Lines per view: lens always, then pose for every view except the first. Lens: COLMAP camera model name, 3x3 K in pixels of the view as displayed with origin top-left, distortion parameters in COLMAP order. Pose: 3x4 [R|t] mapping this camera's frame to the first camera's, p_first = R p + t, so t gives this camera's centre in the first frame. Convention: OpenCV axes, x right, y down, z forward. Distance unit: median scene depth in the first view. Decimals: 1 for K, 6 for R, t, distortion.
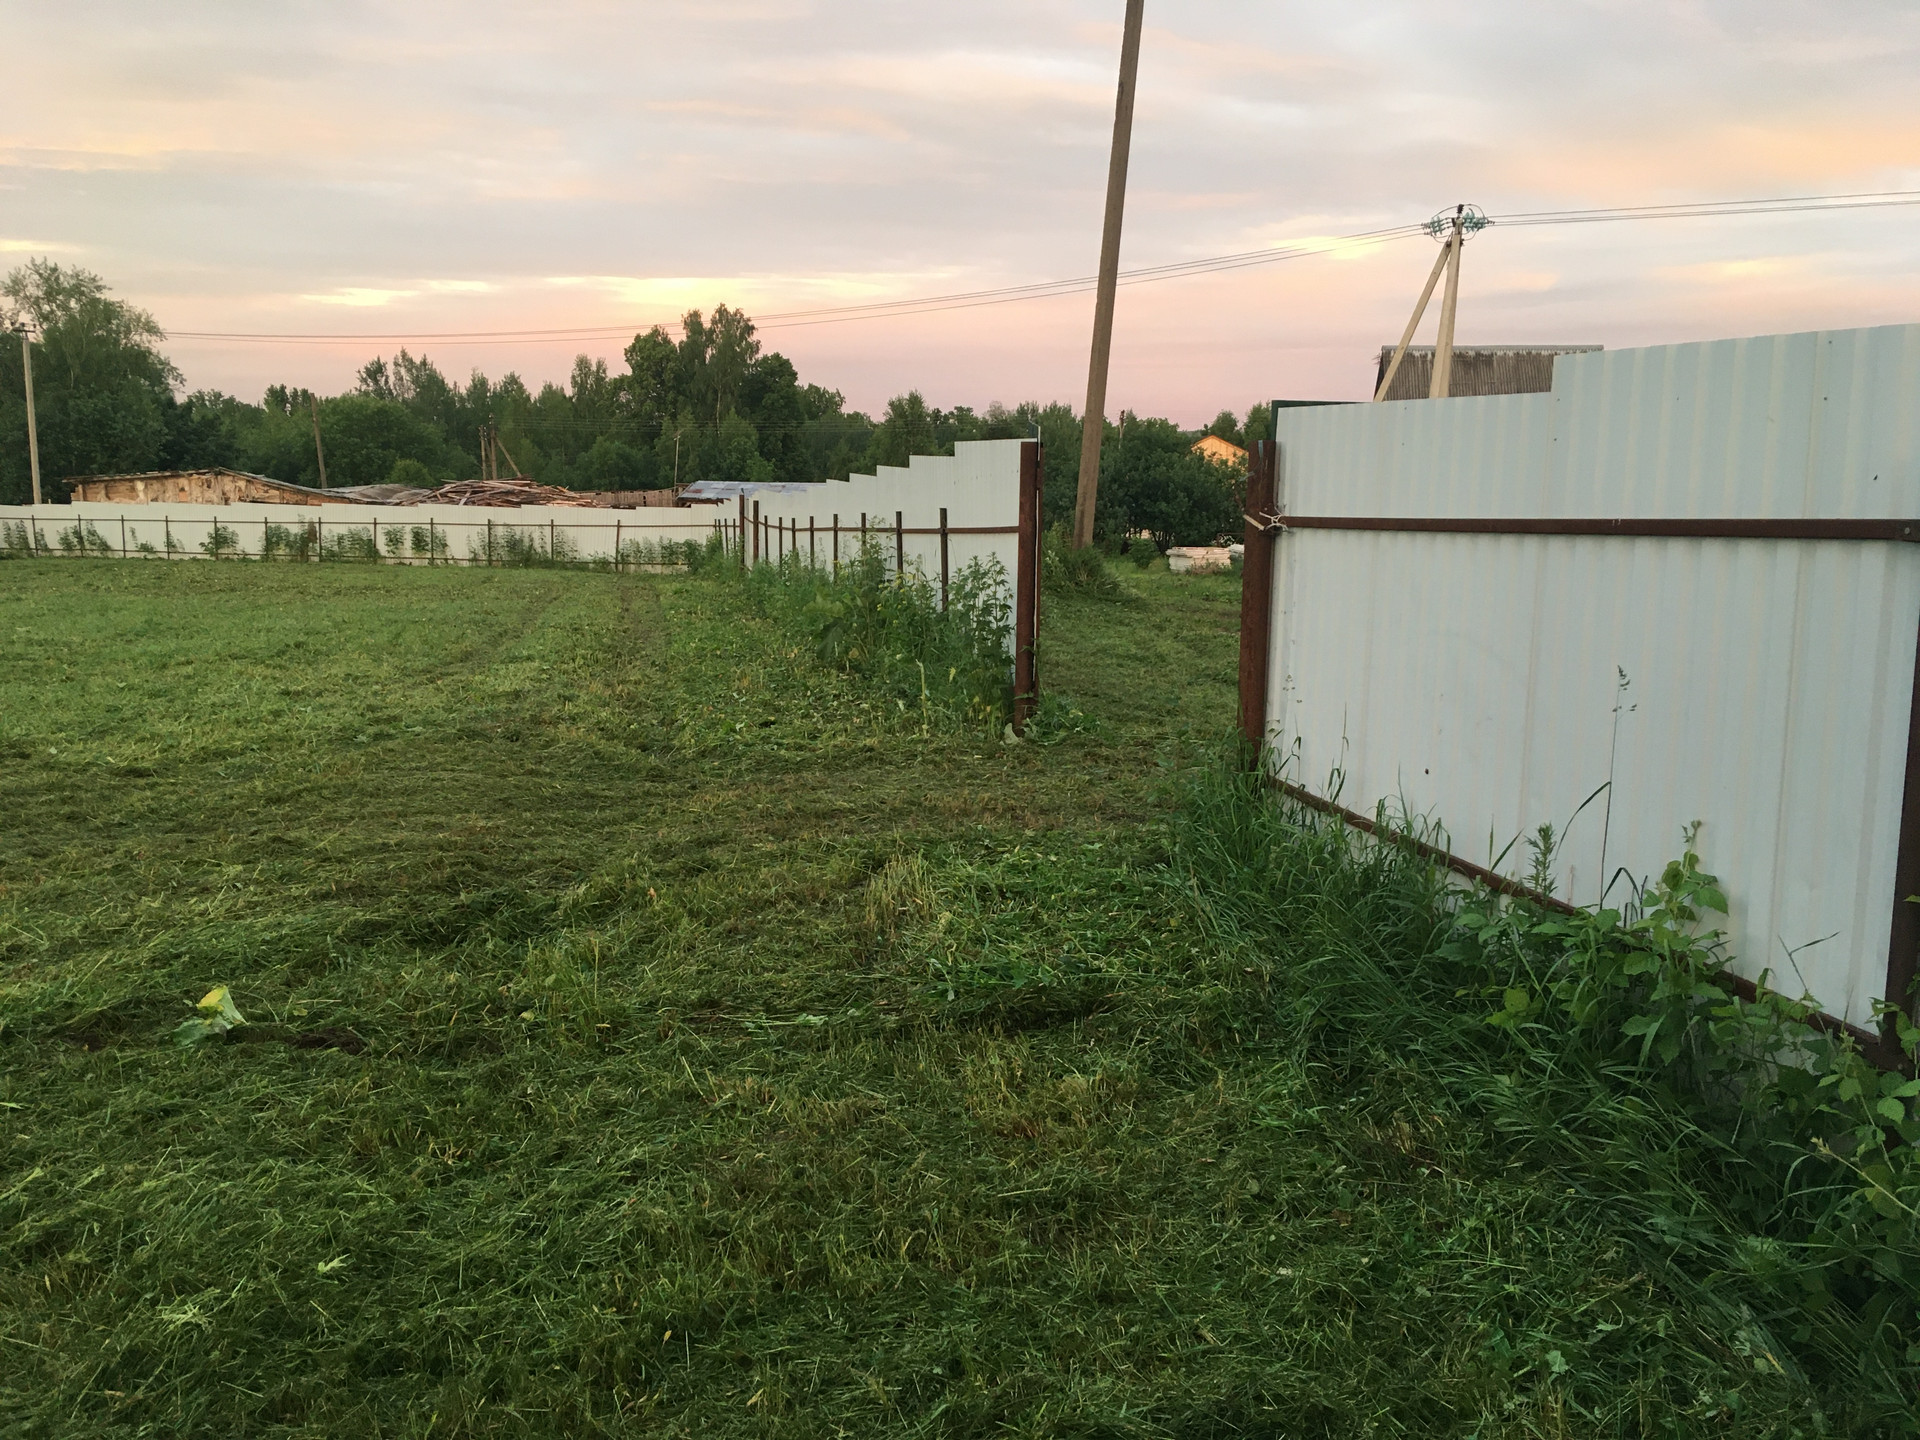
lens RADIAL K [[1611.3, 0, 961.3], [0, 1611.3, 720.6], [0, 0, 1]] dist [0.098003, -0.146155]
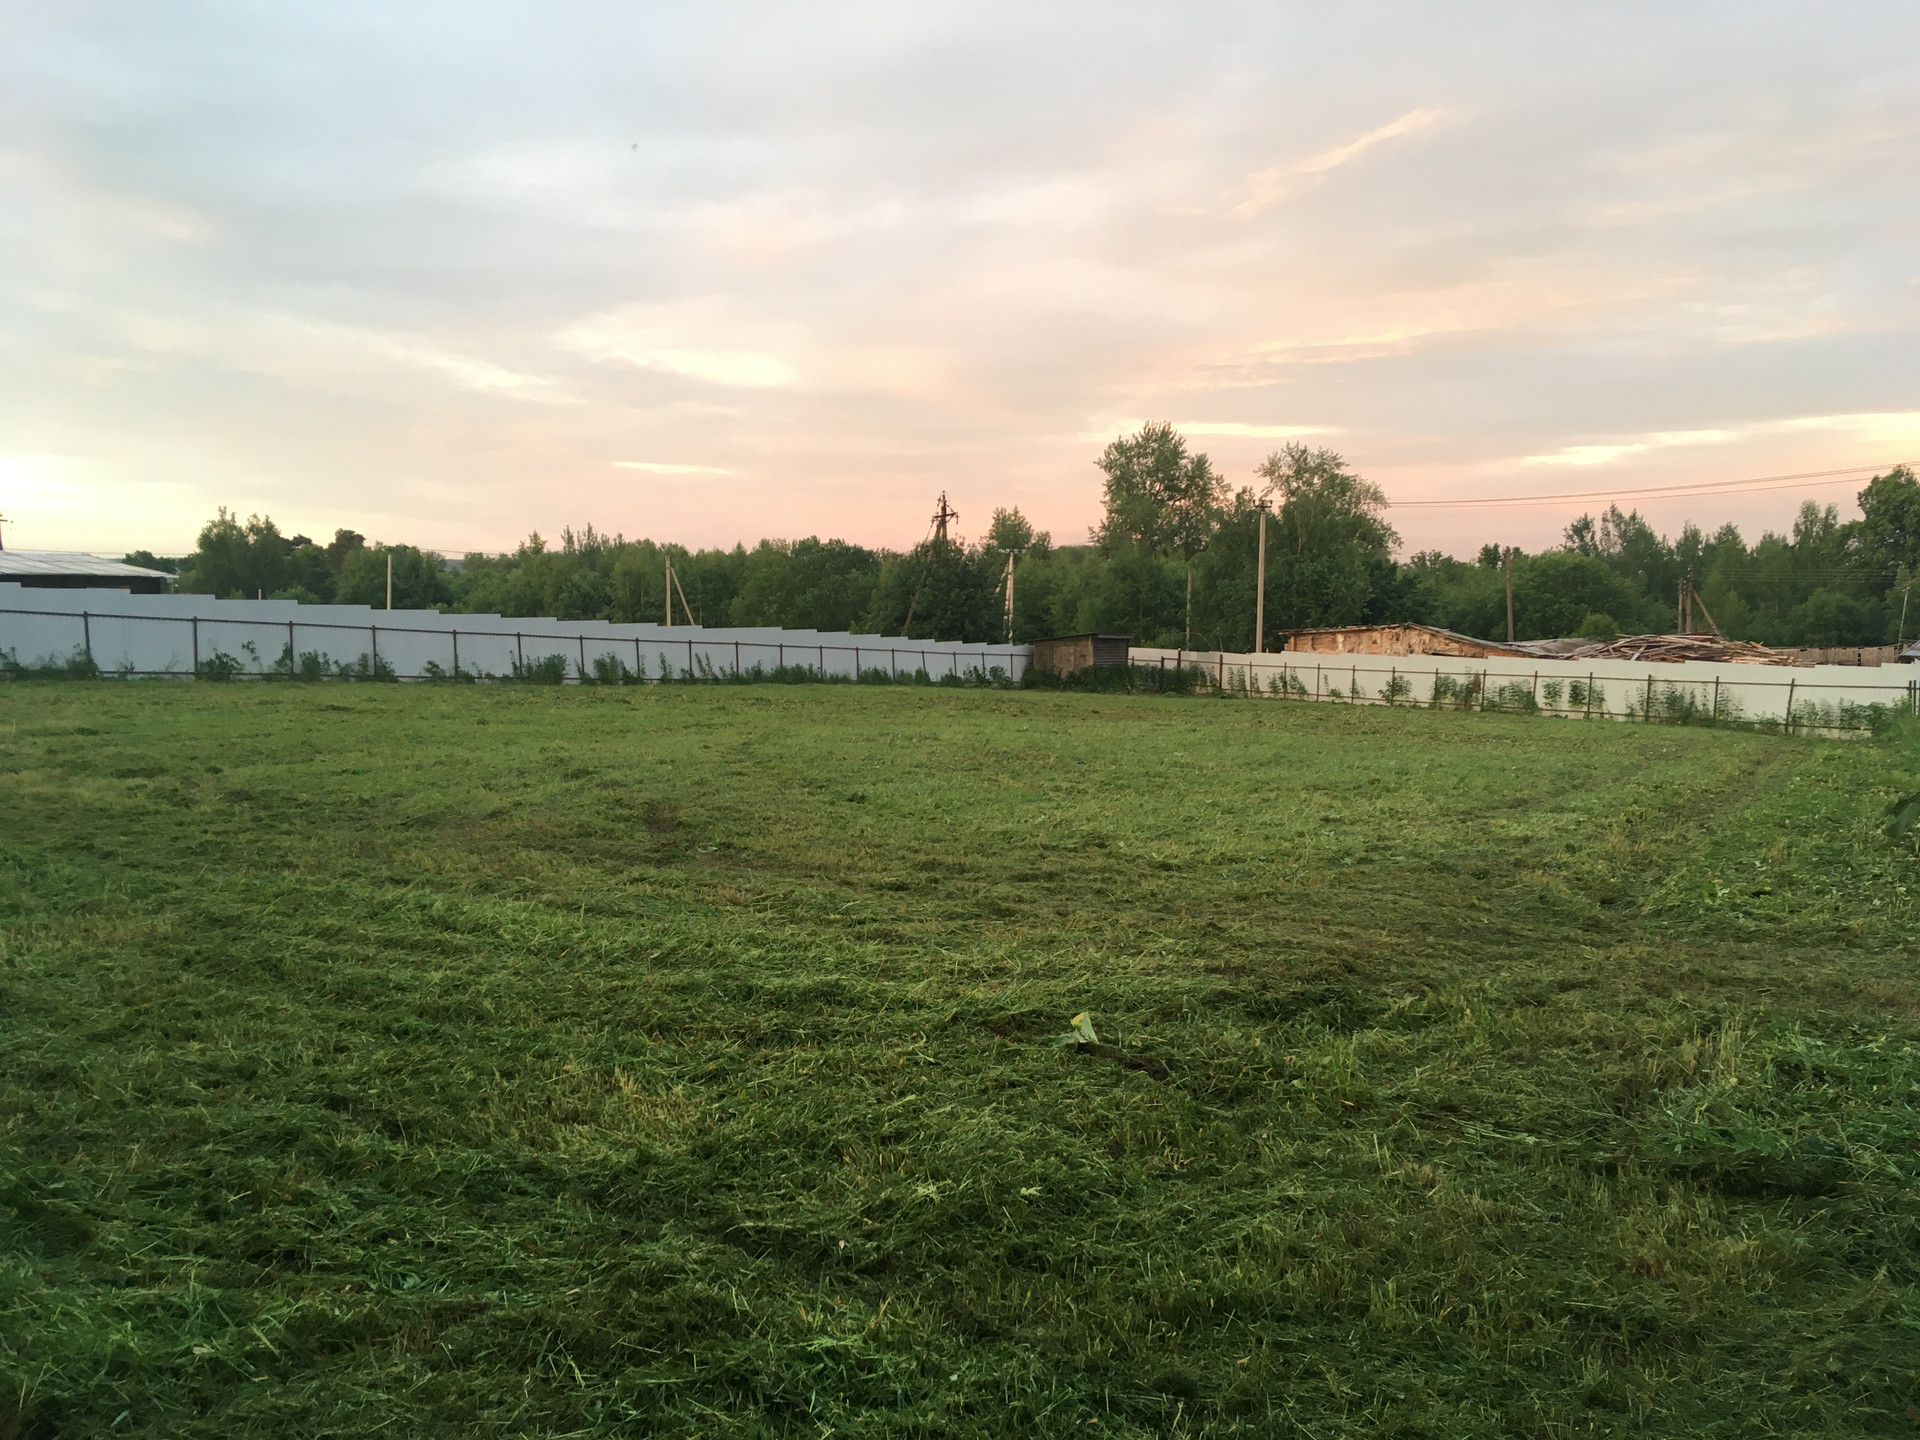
lens RADIAL K [[1611.3, 0, 949.8], [0, 1611.3, 724.3], [0, 0, 1]] dist [0.098003, -0.146155]
pose [[0.756084, 0.048365, -0.652685, 0.028047], [-0.107375, 0.992920, -0.050808, 0.000639], [0.645606, 0.108497, 0.755924, -0.009107]]
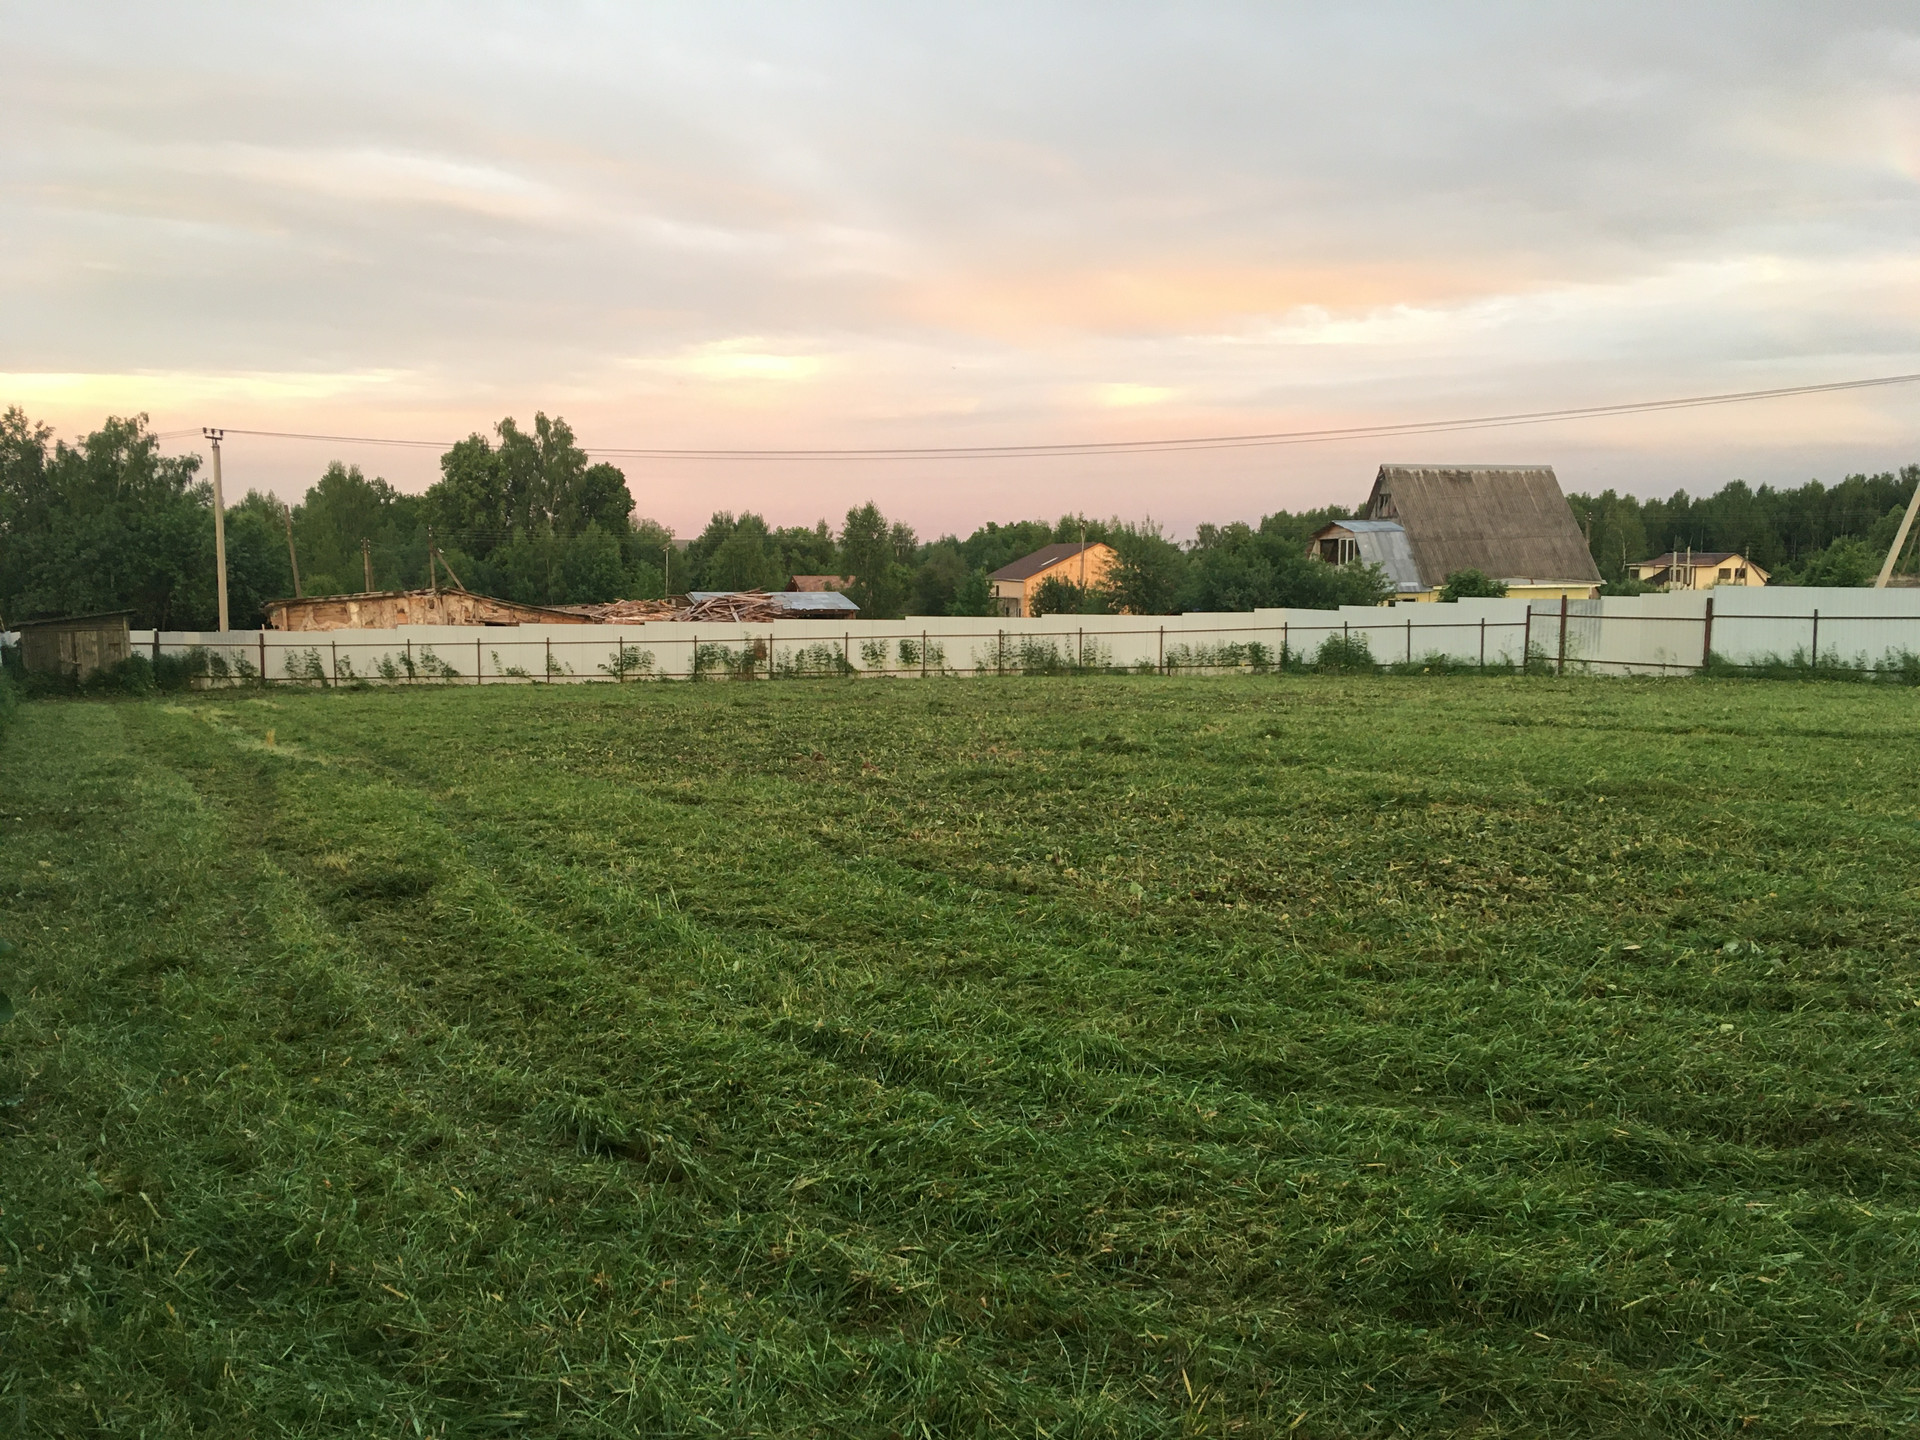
lens RADIAL K [[1611.3, 0, 964.3], [0, 1611.3, 740.0], [0, 0, 1]] dist [0.098003, -0.146155]
pose [[0.945055, -0.046396, 0.323602, -0.540997], [0.063828, 0.997014, -0.043460, -0.010649], [-0.320620, 0.061727, 0.945195, 0.047516]]
